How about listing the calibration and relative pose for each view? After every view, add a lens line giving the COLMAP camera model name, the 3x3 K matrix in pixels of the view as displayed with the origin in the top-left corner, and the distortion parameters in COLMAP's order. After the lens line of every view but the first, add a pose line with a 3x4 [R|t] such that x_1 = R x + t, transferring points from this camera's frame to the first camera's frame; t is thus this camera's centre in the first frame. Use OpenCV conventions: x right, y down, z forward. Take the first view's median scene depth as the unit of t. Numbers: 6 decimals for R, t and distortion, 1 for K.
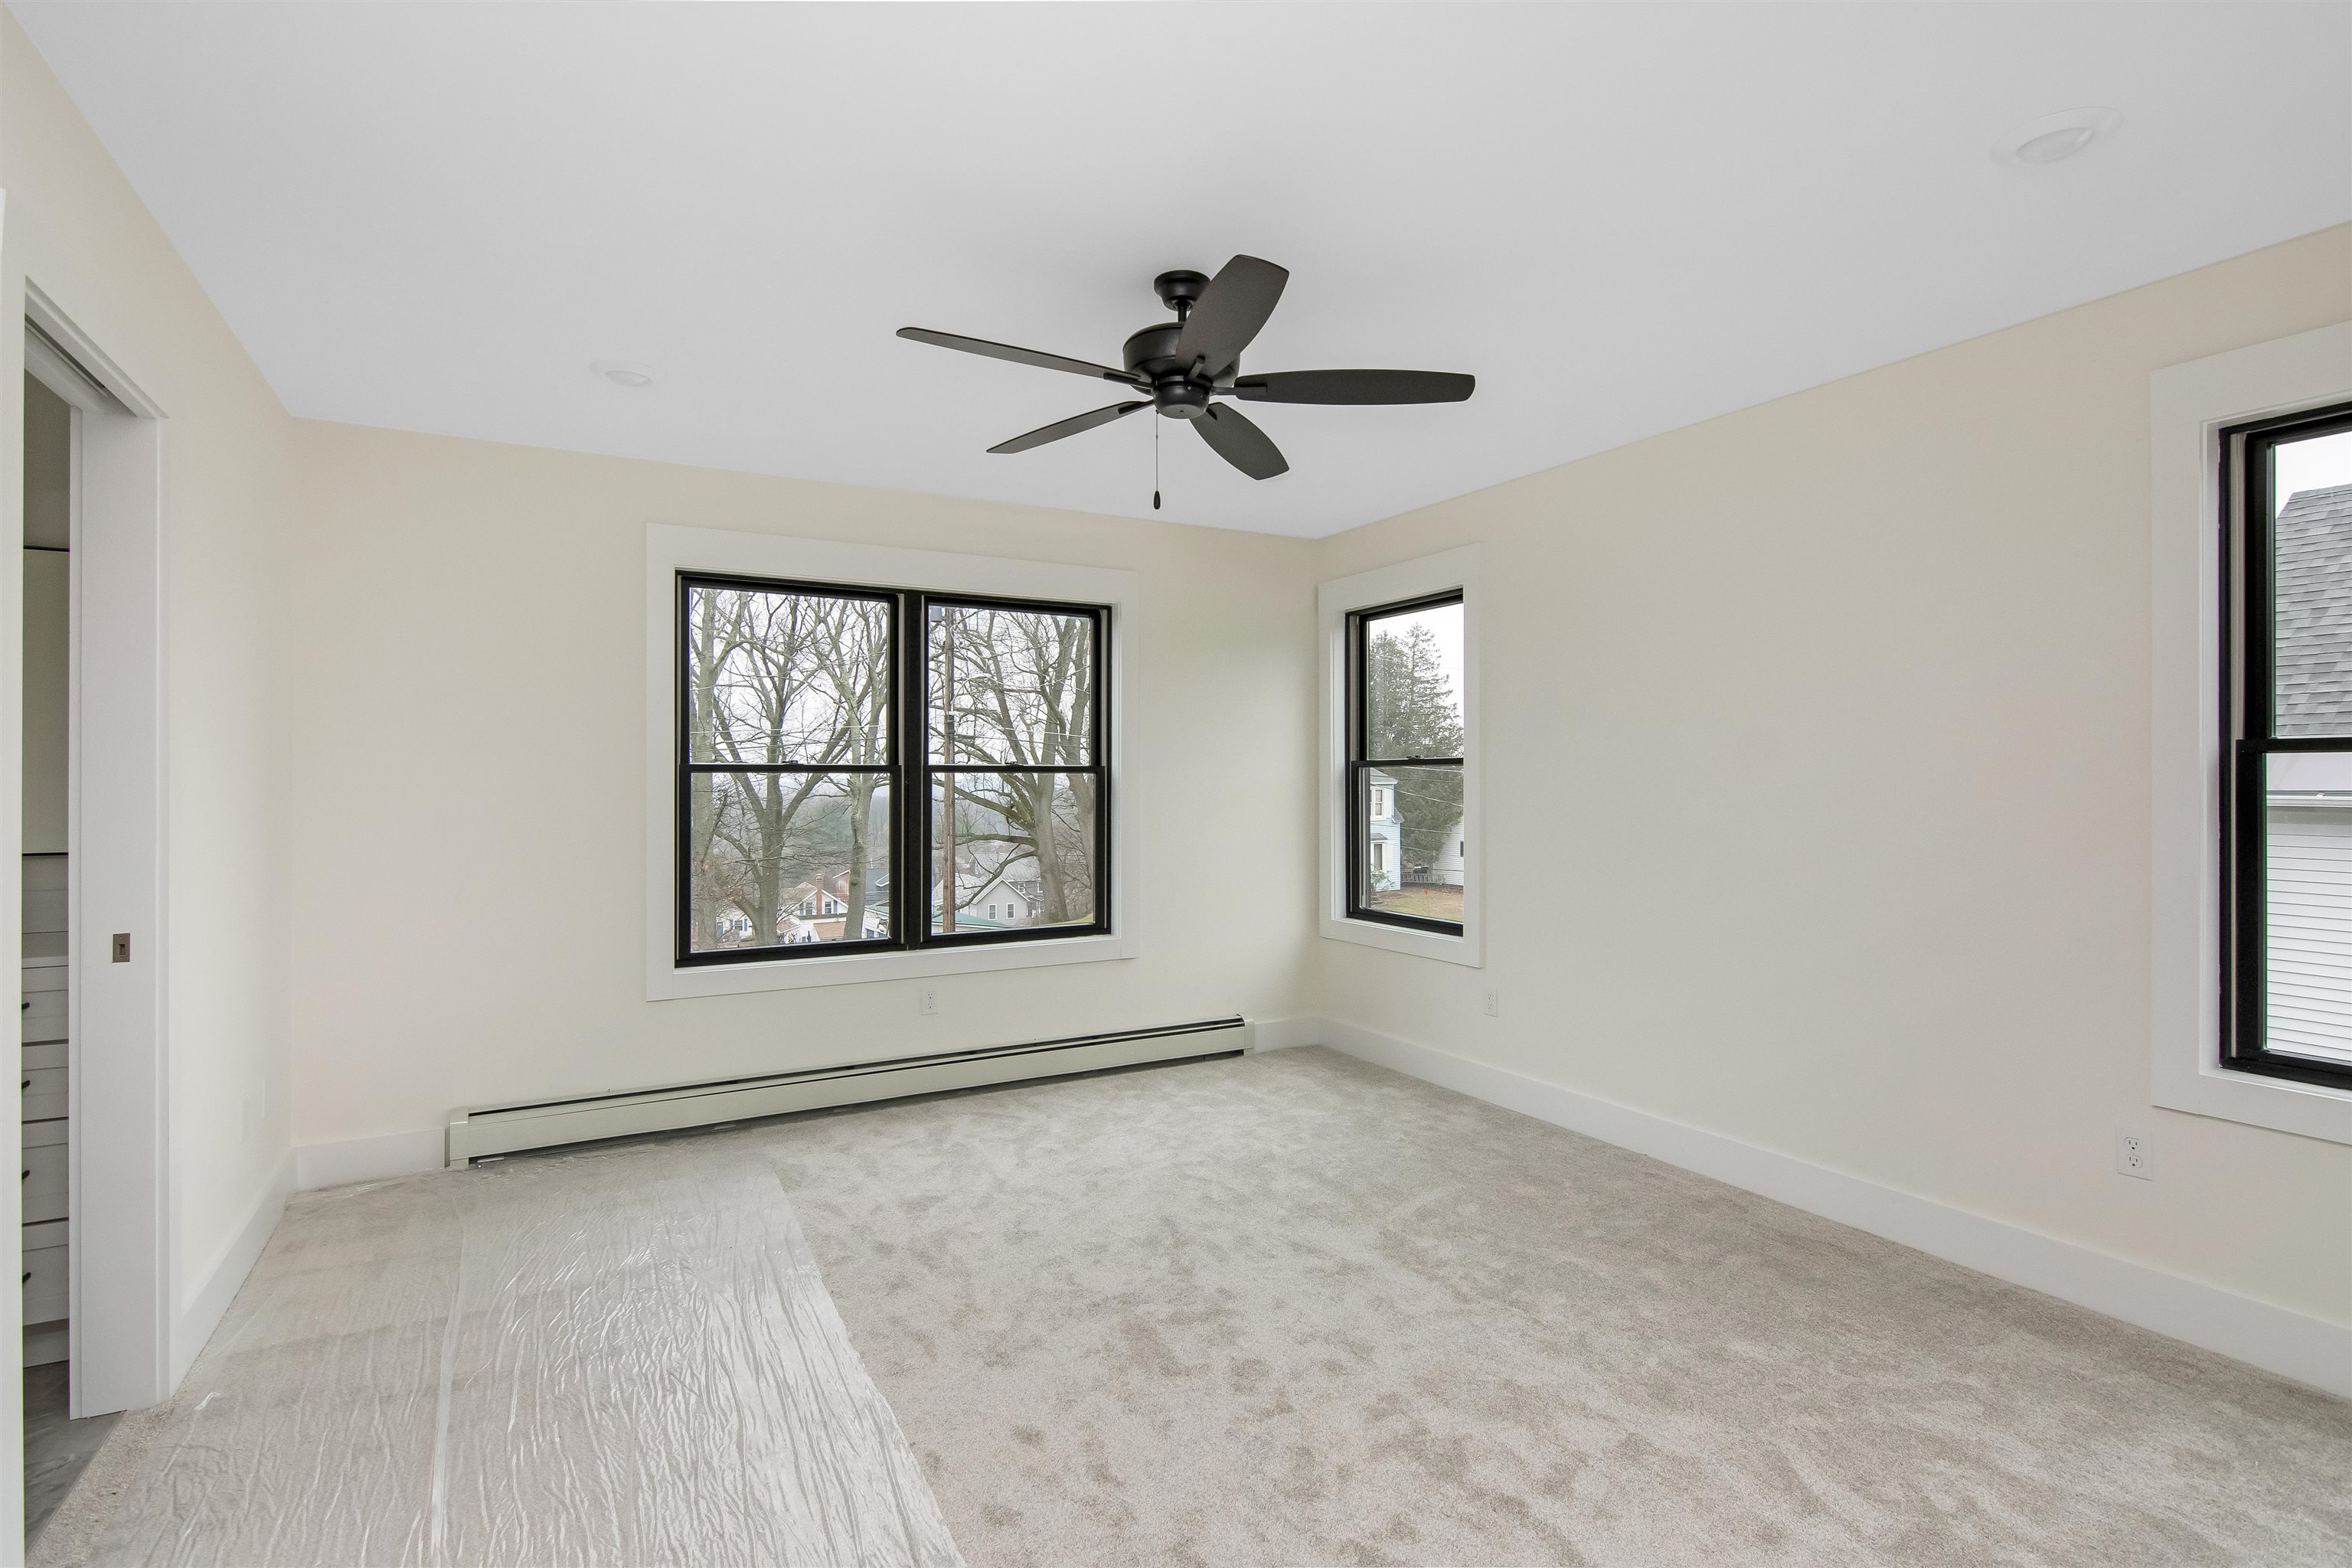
lens RADIAL K [[1129.1, 0, 1169.8], [0, 1129.1, 755.5], [0, 0, 1]] dist [0.017930, -0.010209]
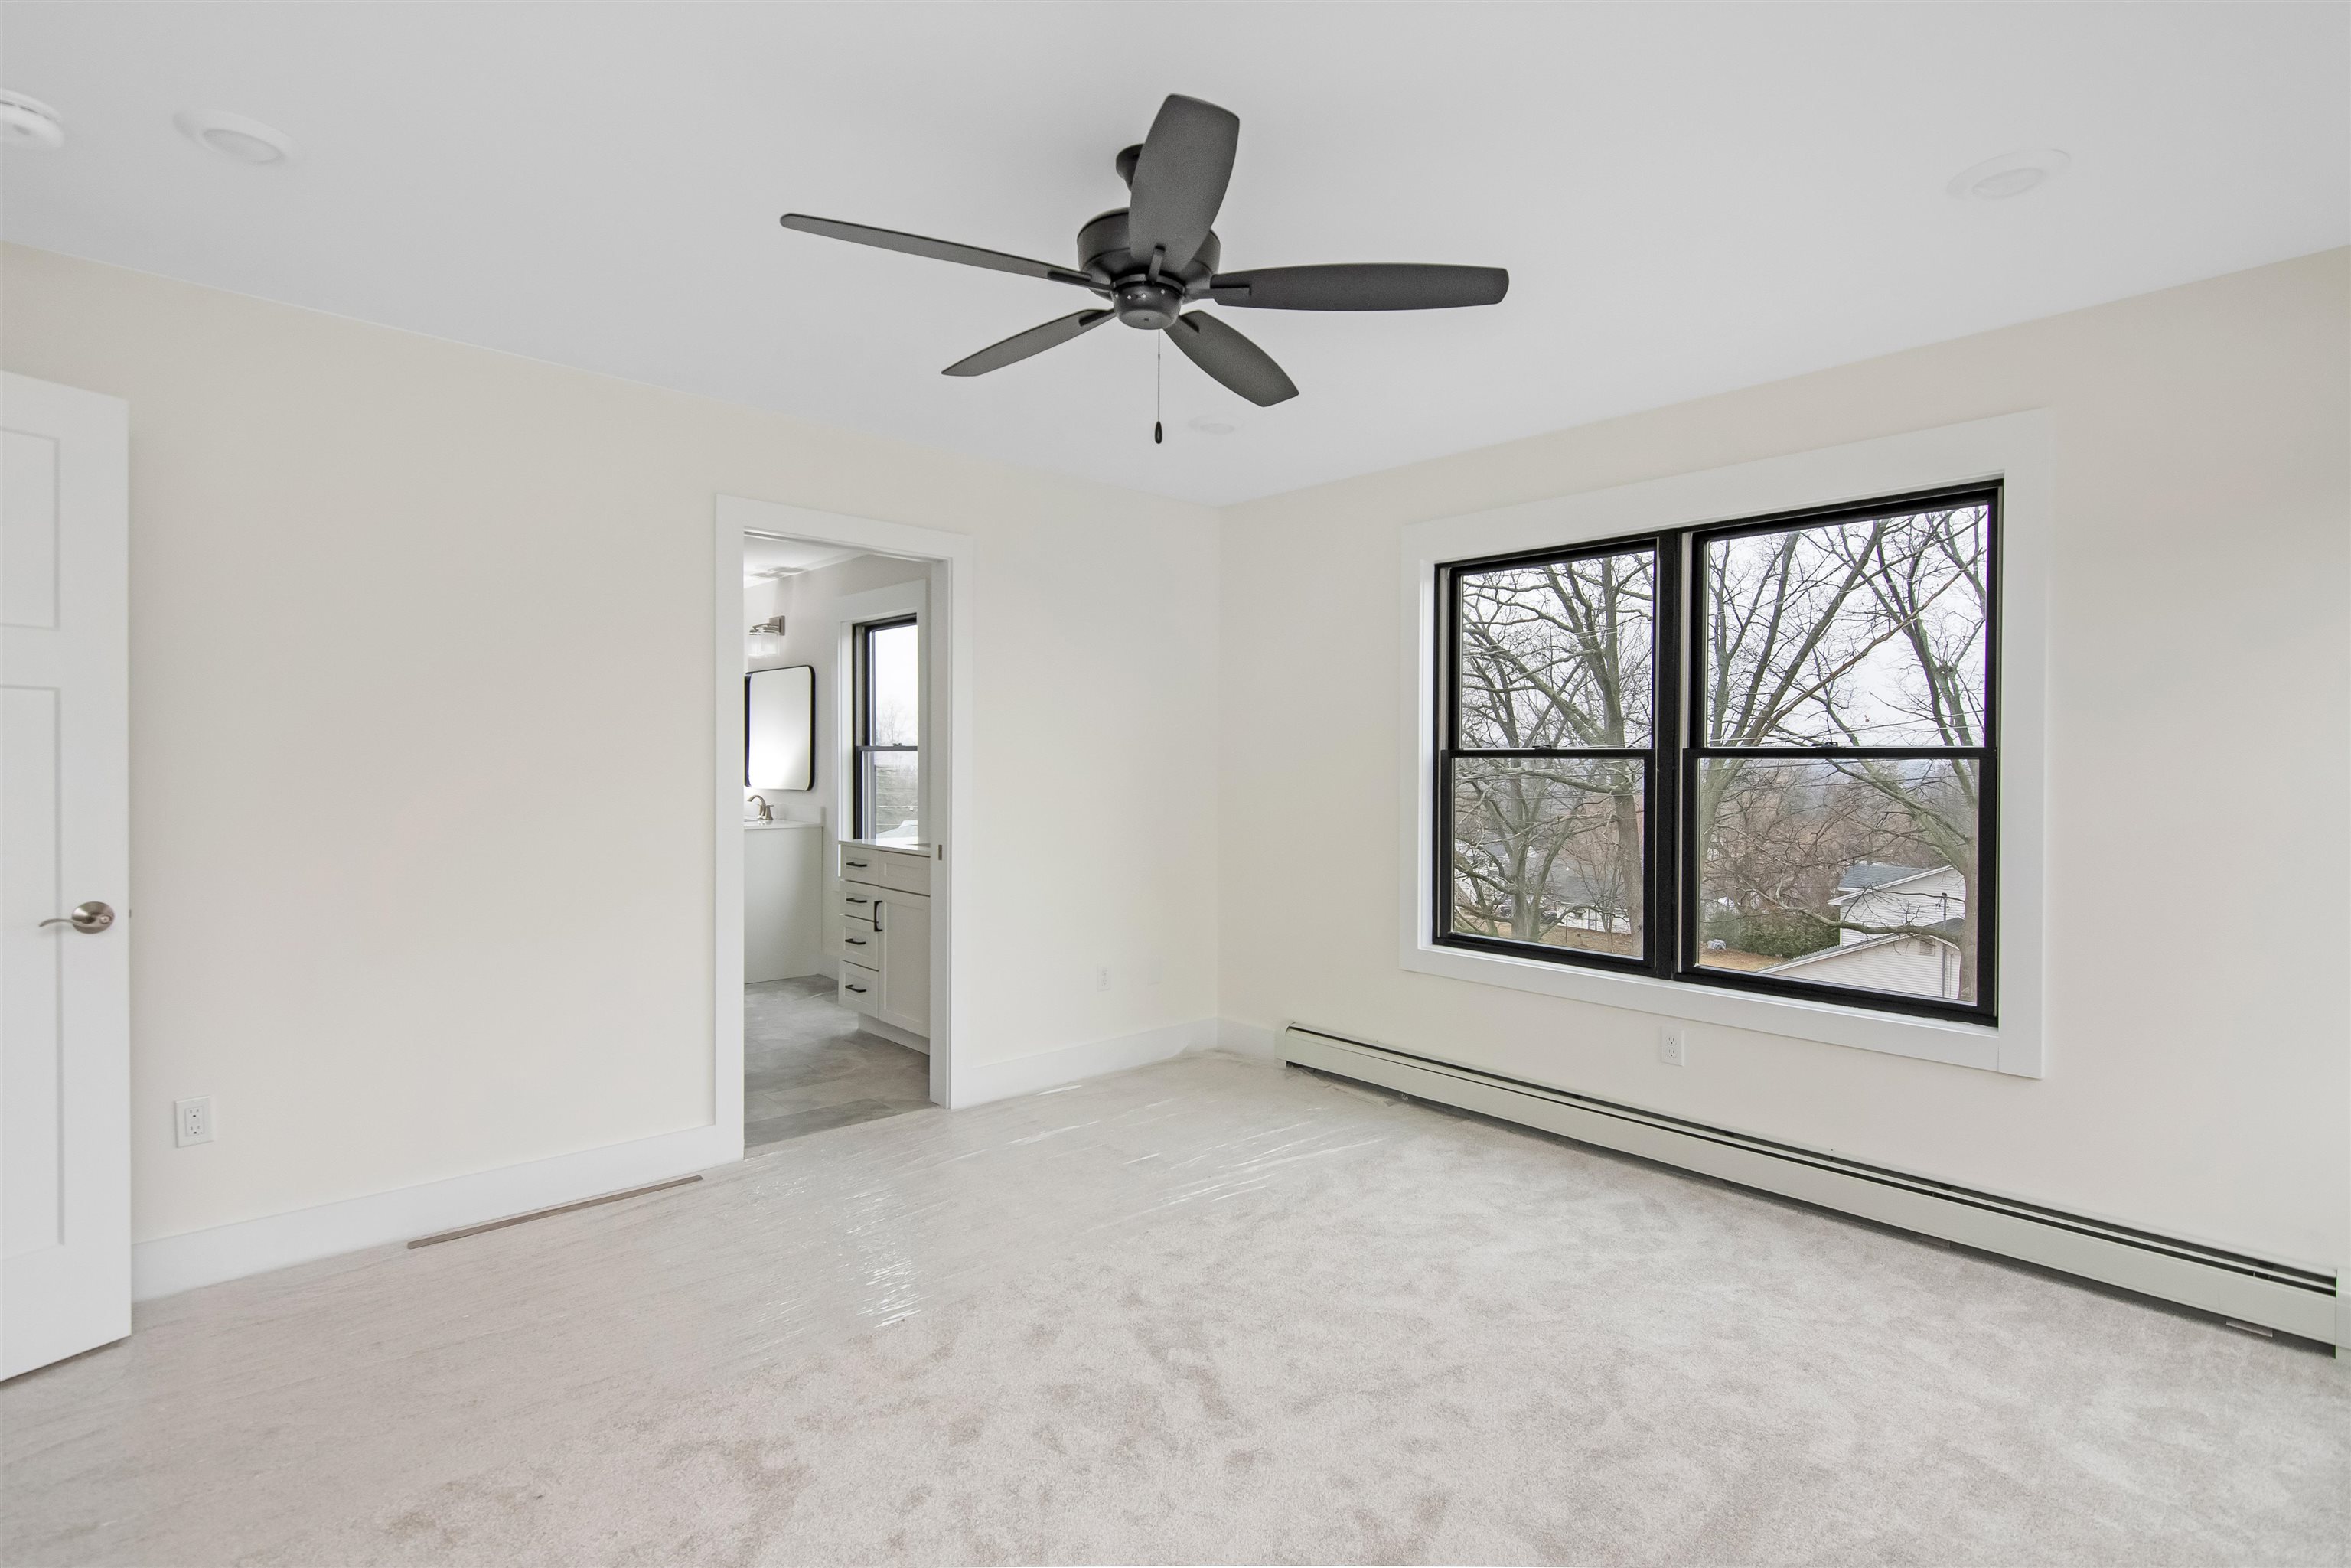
lens RADIAL K [[1101.1, 0, 1118.8], [0, 1101.1, 774.9], [0, 0, 1]] dist [0.001570, 0.000225]
pose [[0.225333, 0.017774, -0.974120, 0.498378], [0.012922, 0.999691, 0.021230, 0.006535], [0.974196, -0.017371, 0.225034, 0.511073]]
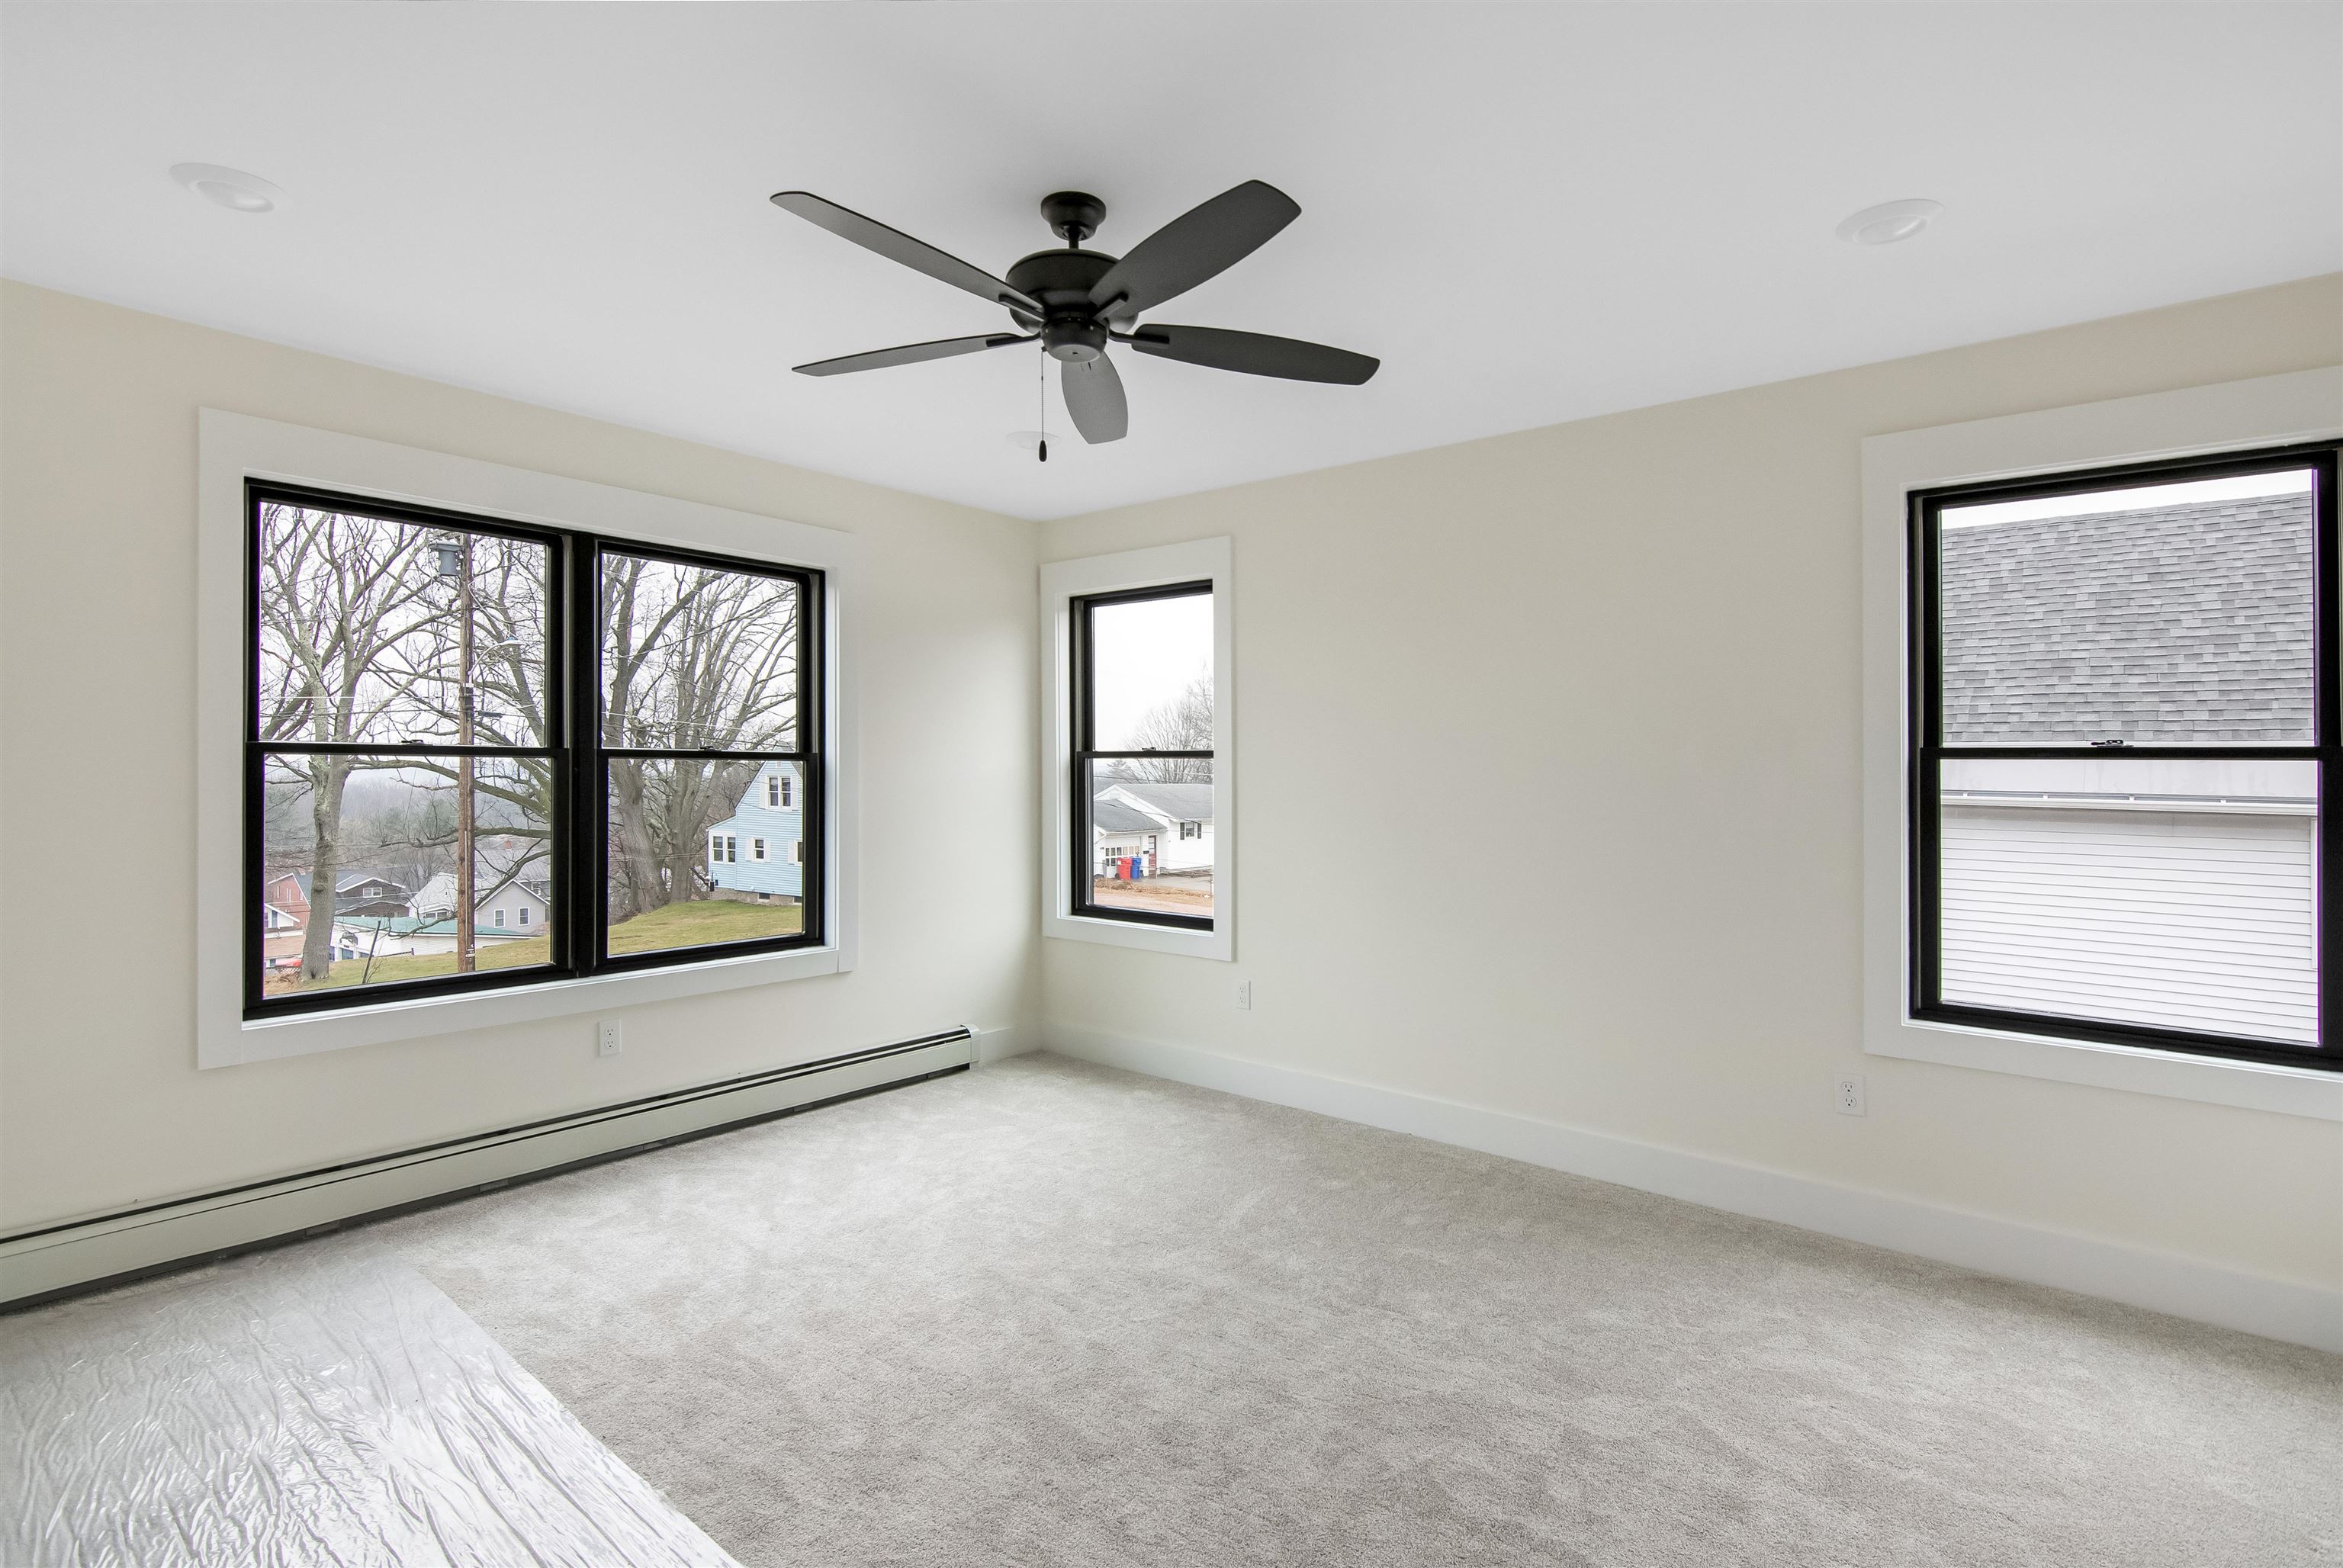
lens RADIAL K [[1133.2, 0, 1171.1], [0, 1133.2, 748.2], [0, 0, 1]] dist [0.018114, -0.010937]
pose [[0.928999, 0.017389, 0.369674, -0.161783], [-0.018532, 0.999828, -0.000459, 0.000930], [-0.369618, -0.006424, 0.929162, 0.101951]]
